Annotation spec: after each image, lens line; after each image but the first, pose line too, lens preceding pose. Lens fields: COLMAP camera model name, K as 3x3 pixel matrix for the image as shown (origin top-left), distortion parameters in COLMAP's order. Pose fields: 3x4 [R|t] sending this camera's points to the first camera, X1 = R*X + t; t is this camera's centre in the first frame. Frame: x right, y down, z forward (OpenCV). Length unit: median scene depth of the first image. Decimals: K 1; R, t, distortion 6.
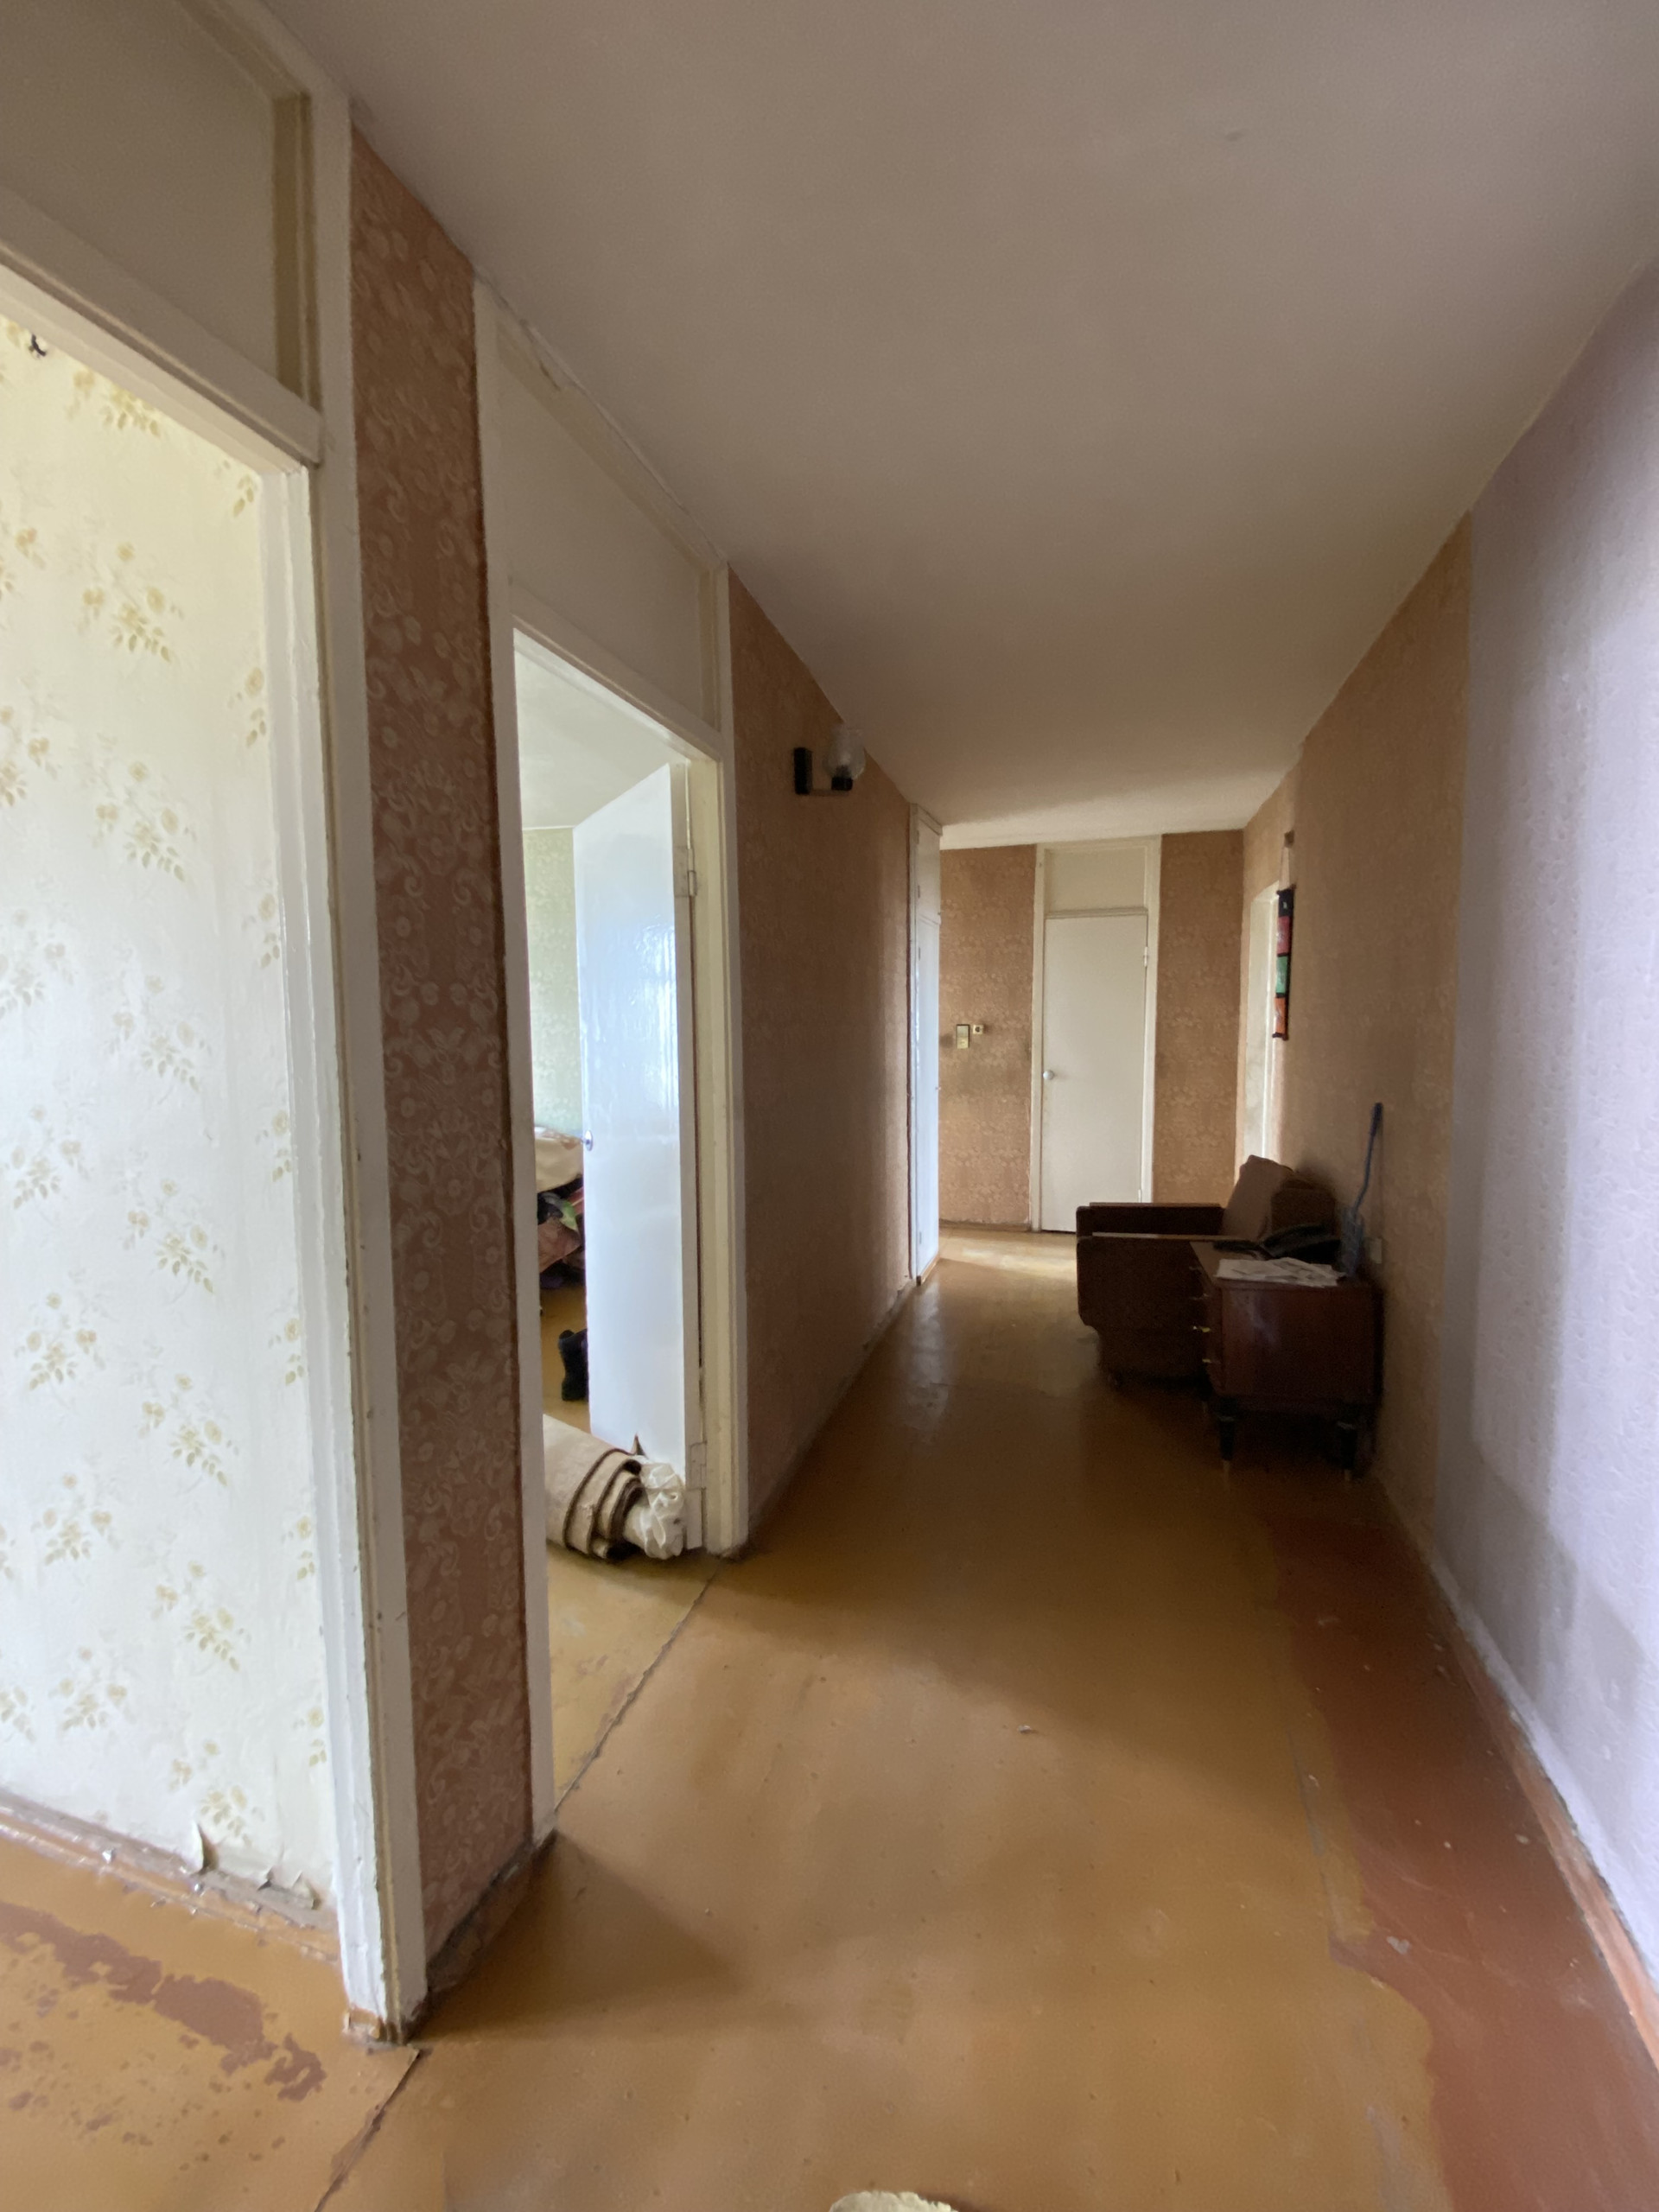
lens RADIAL K [[897.4, 0, 813.9], [0, 897.4, 1107.9], [0, 0, 1]] dist [0.028220, -0.017098]
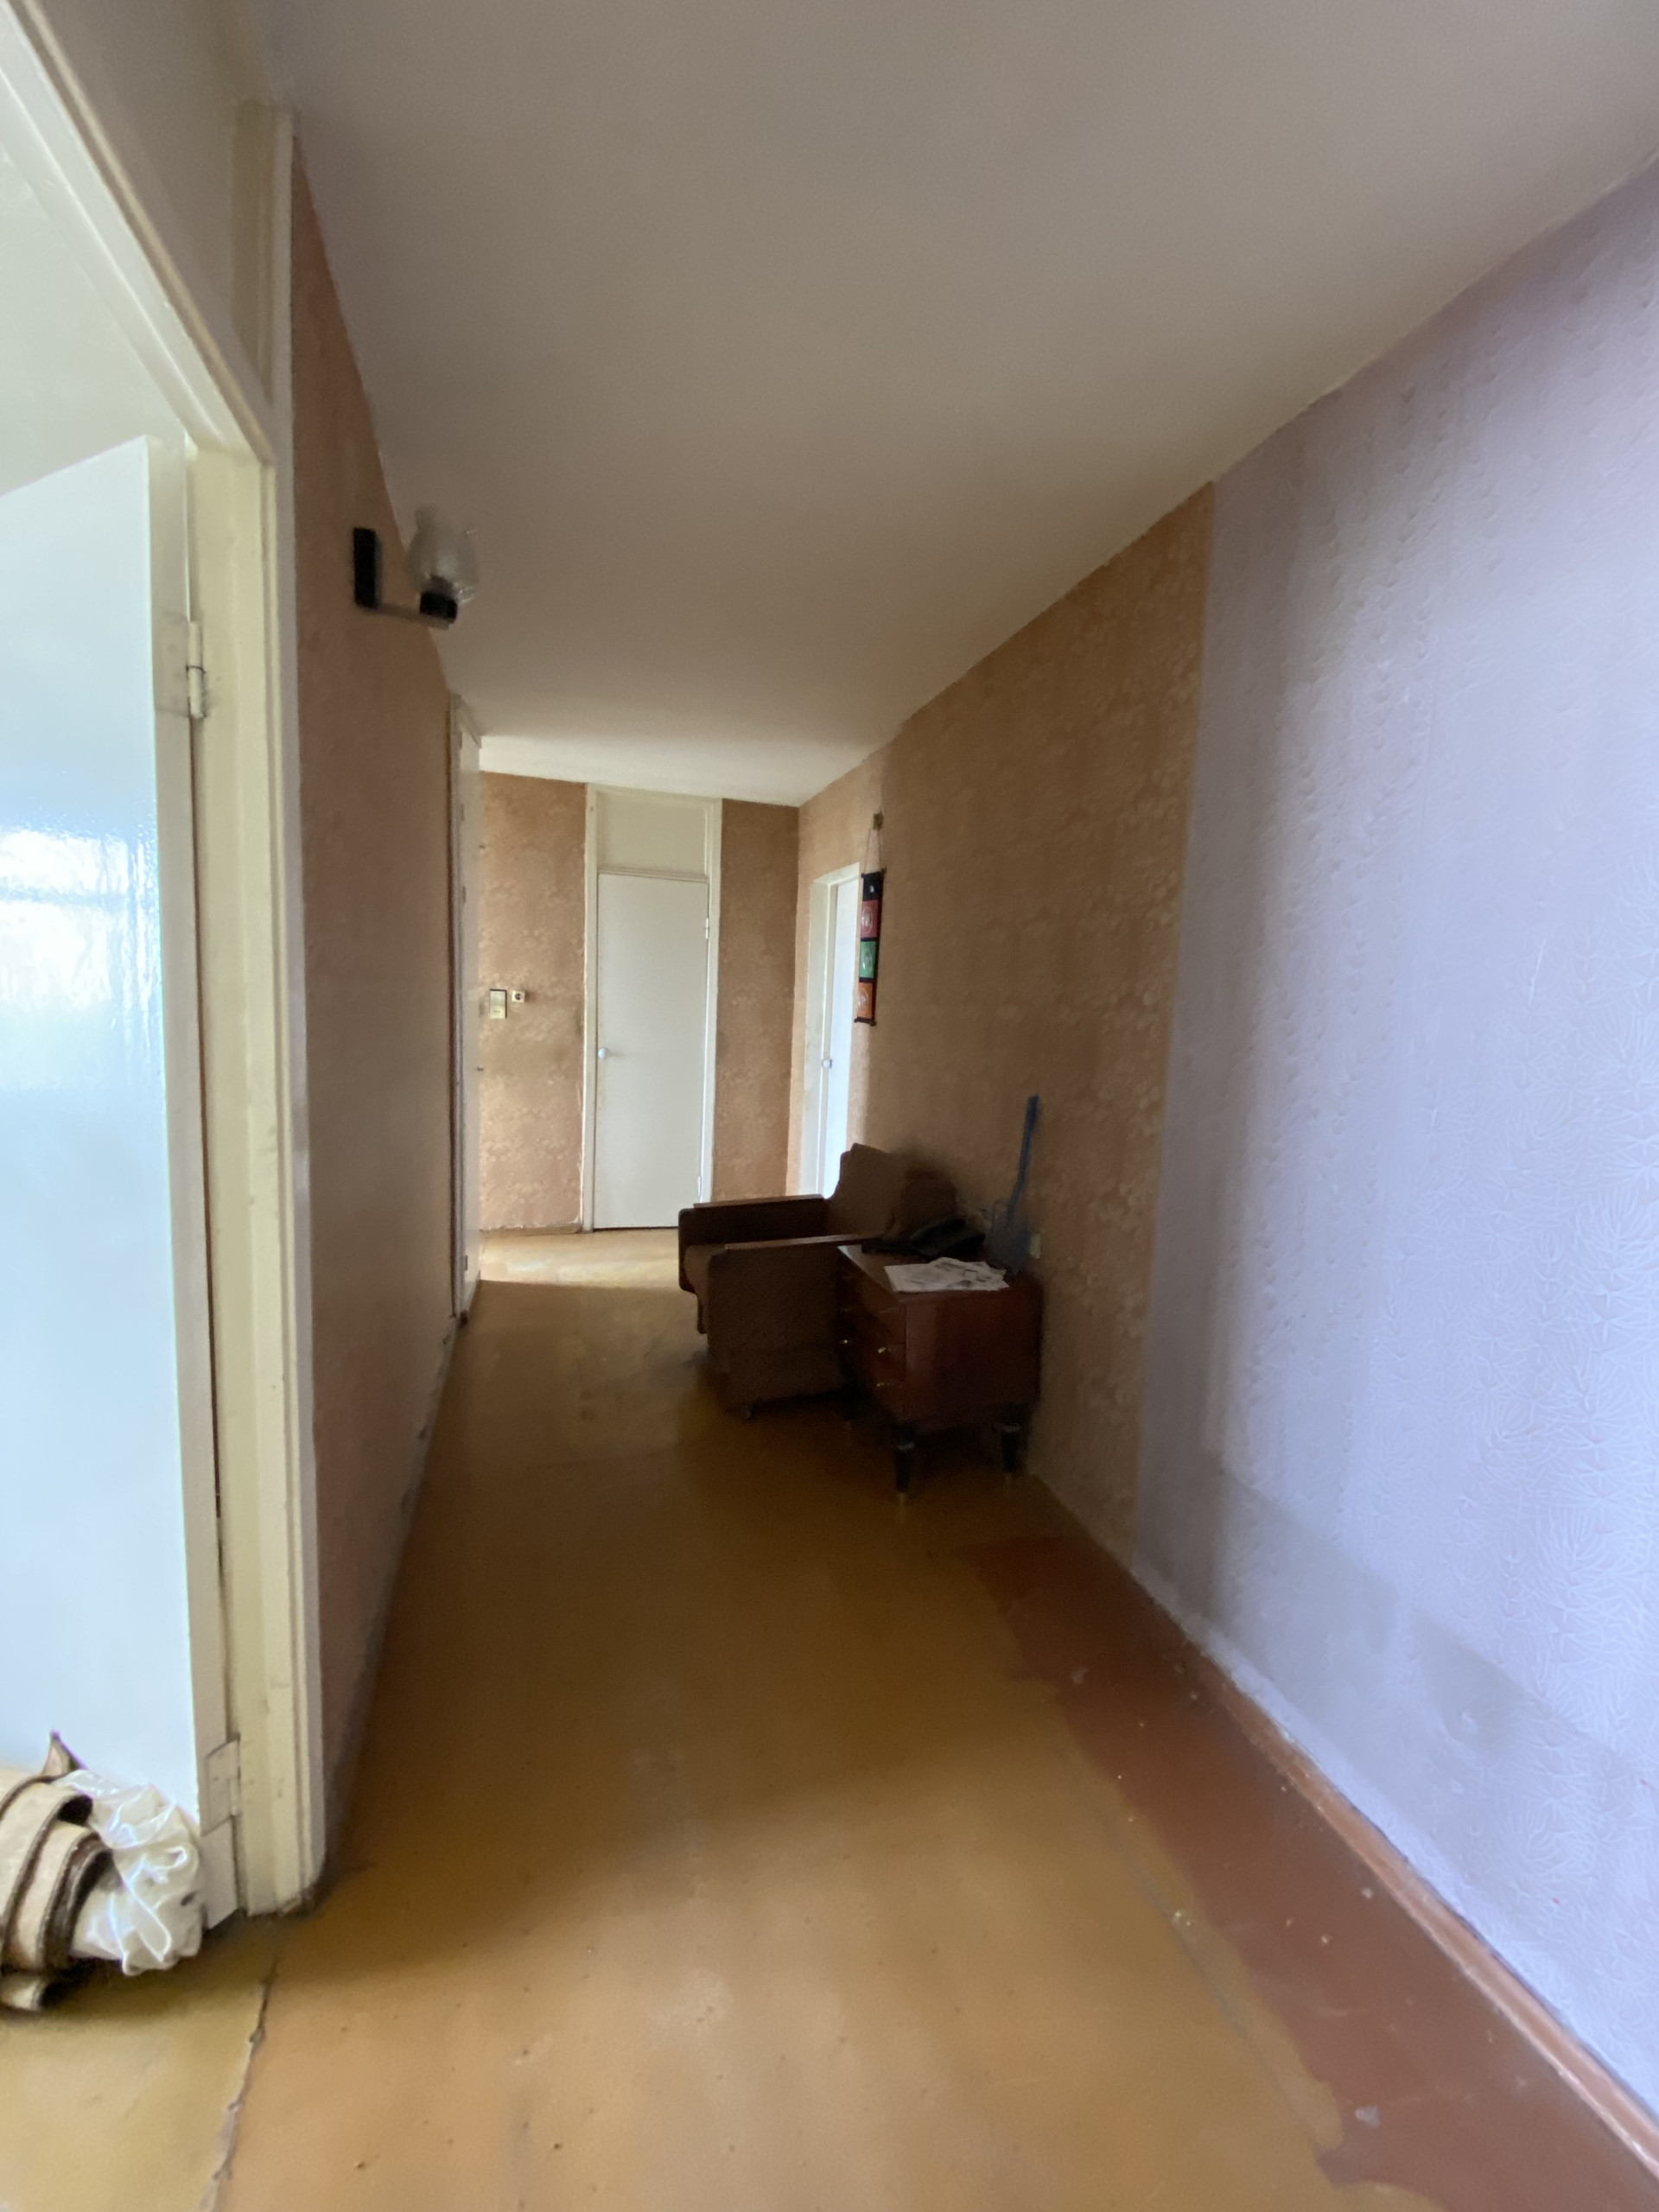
lens RADIAL K [[897.4, 0, 813.9], [0, 897.4, 1107.9], [0, 0, 1]] dist [0.028220, -0.017098]
pose [[0.827045, -0.015772, 0.561914, -0.083482], [-0.002245, 0.999506, 0.031359, -0.015755], [-0.562131, -0.027197, 0.826601, 0.216010]]
